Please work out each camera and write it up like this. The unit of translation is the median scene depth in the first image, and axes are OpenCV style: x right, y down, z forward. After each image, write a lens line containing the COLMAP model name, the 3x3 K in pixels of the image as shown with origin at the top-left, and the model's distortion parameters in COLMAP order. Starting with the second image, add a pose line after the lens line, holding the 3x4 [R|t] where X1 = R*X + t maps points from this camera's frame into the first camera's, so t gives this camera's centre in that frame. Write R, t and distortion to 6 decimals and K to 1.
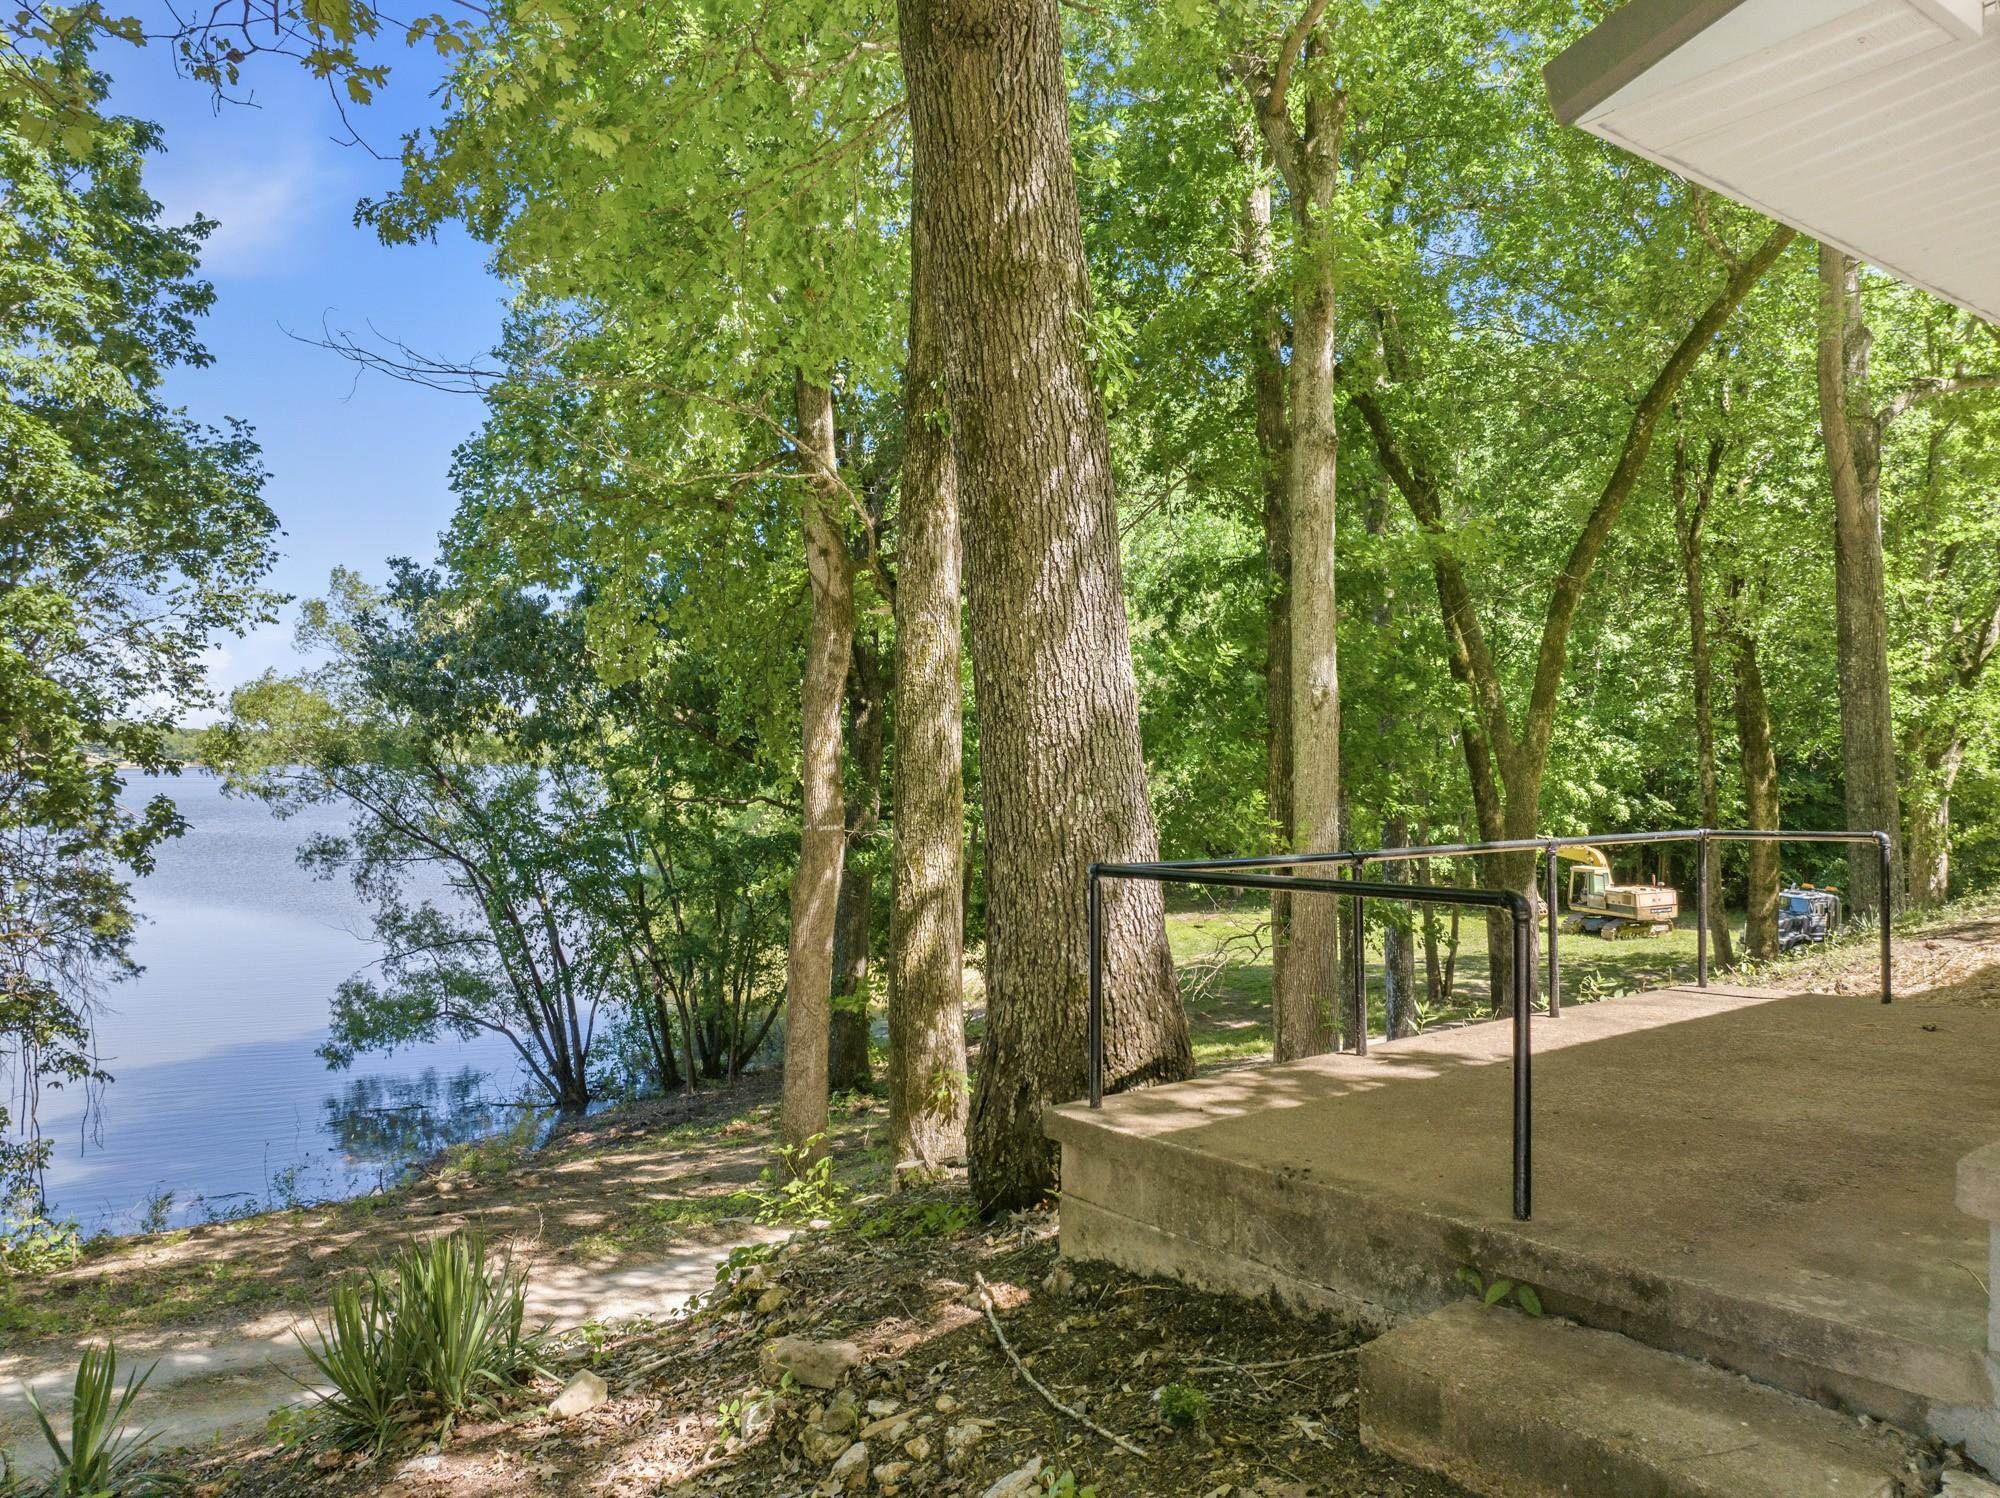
lens RADIAL K [[1411.5, 0, 998.8], [0, 1411.5, 758.8], [0, 0, 1]] dist [-0.039538, 0.012829]
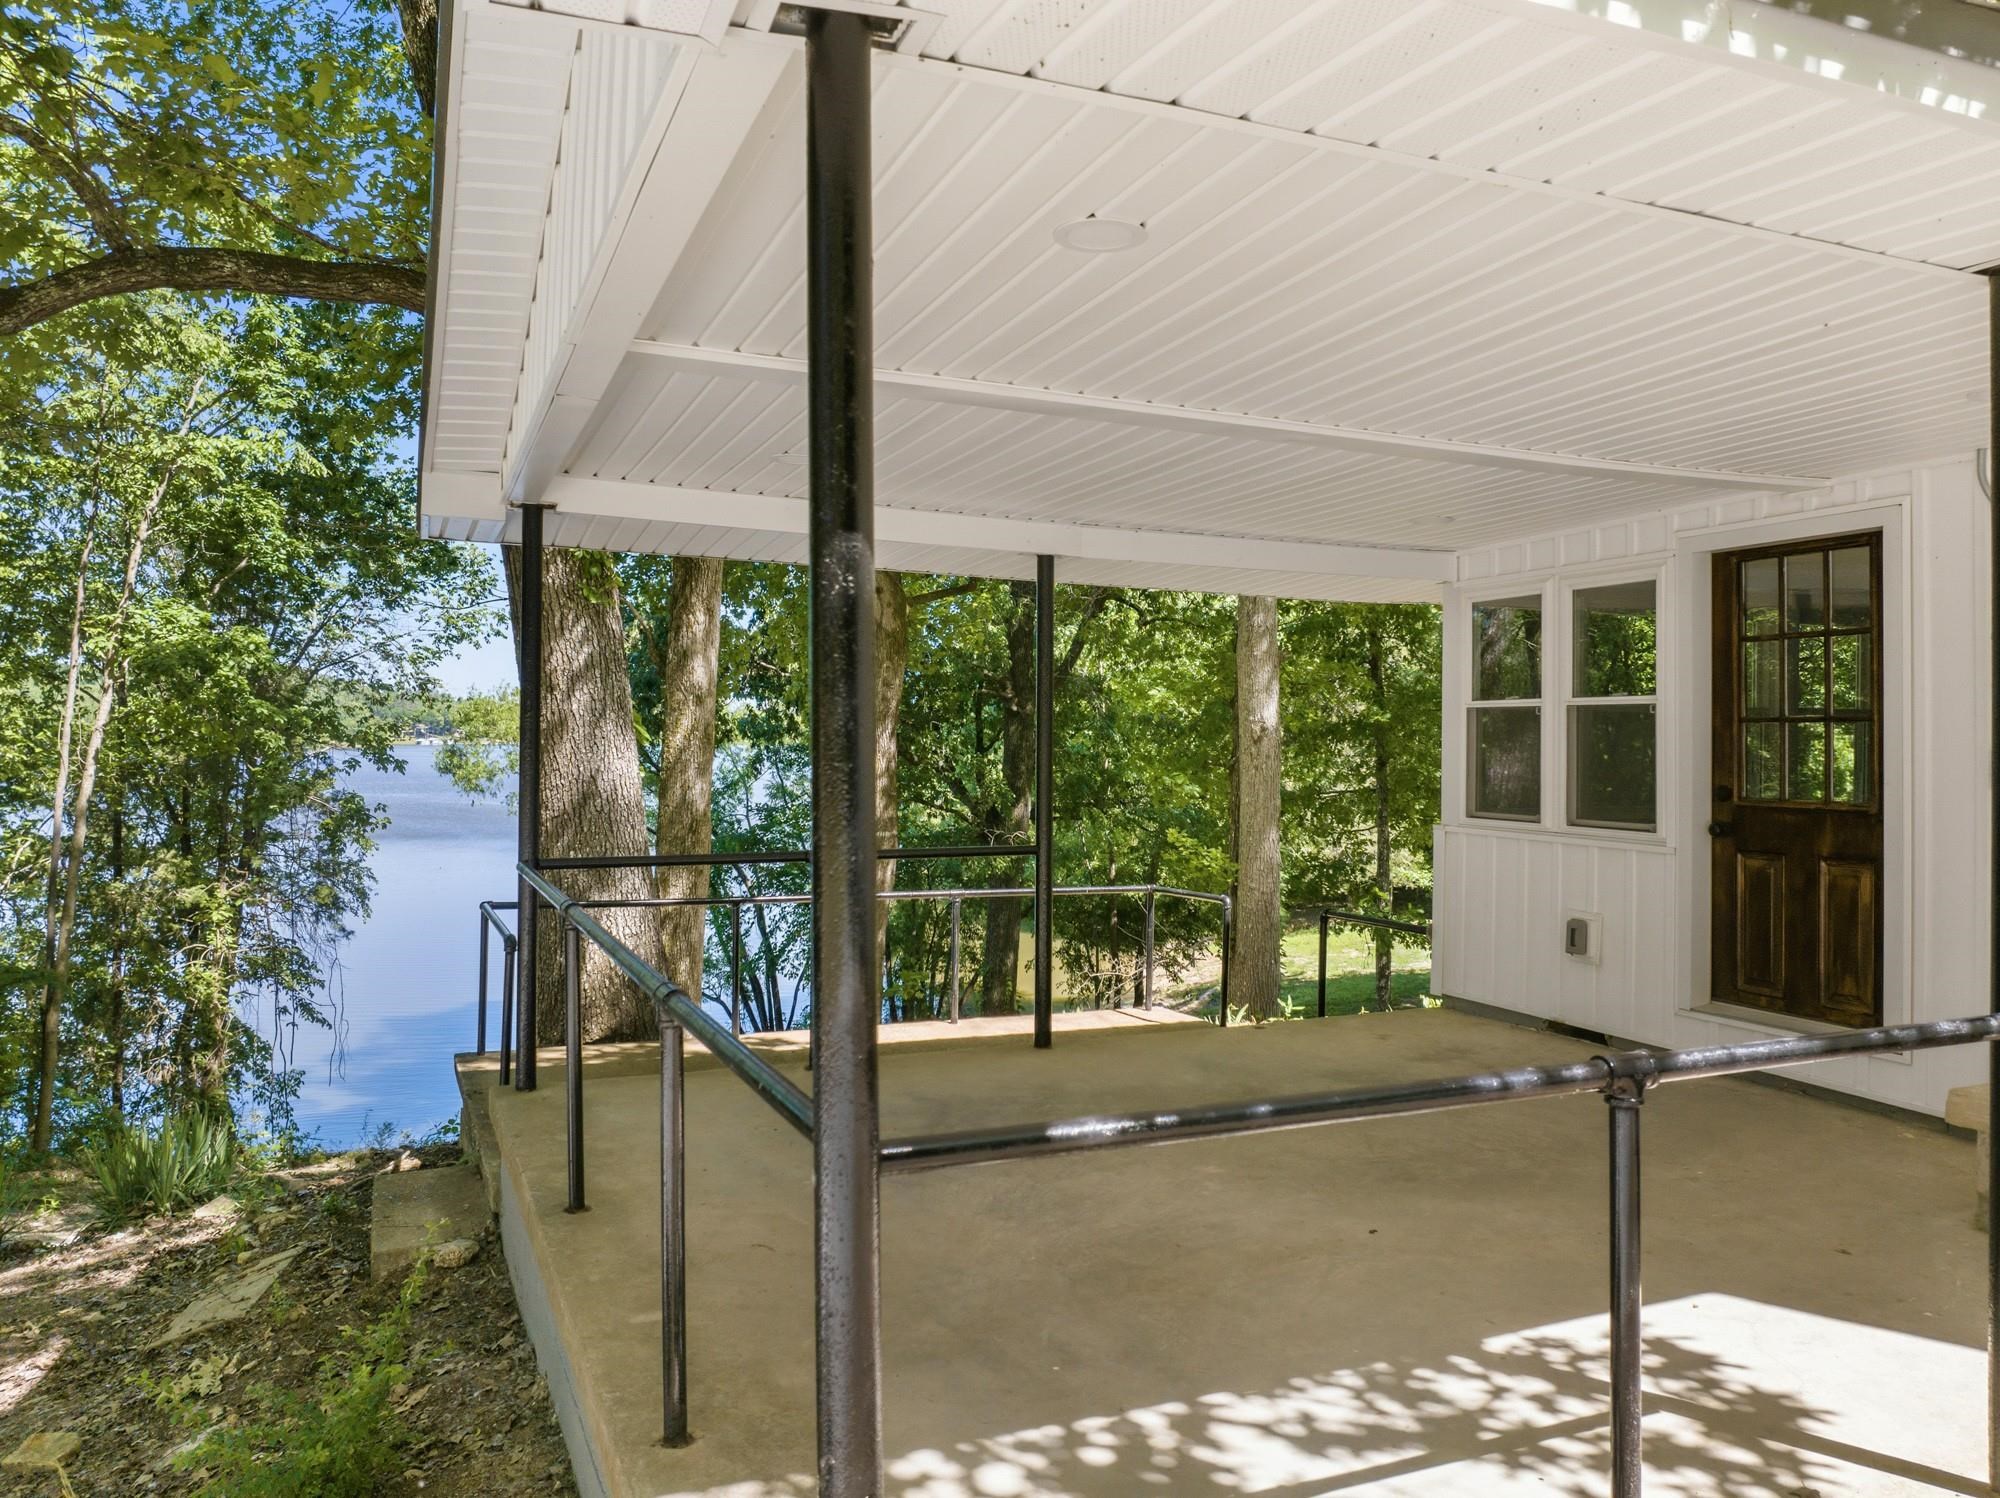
lens RADIAL K [[1411.5, 0, 997.8], [0, 1411.5, 741.4], [0, 0, 1]] dist [-0.039538, 0.012829]
pose [[0.978094, 0.015620, -0.207579, 0.135639], [-0.016768, 0.999852, -0.003776, -0.015068], [0.207489, 0.007175, 0.978211, -0.056426]]
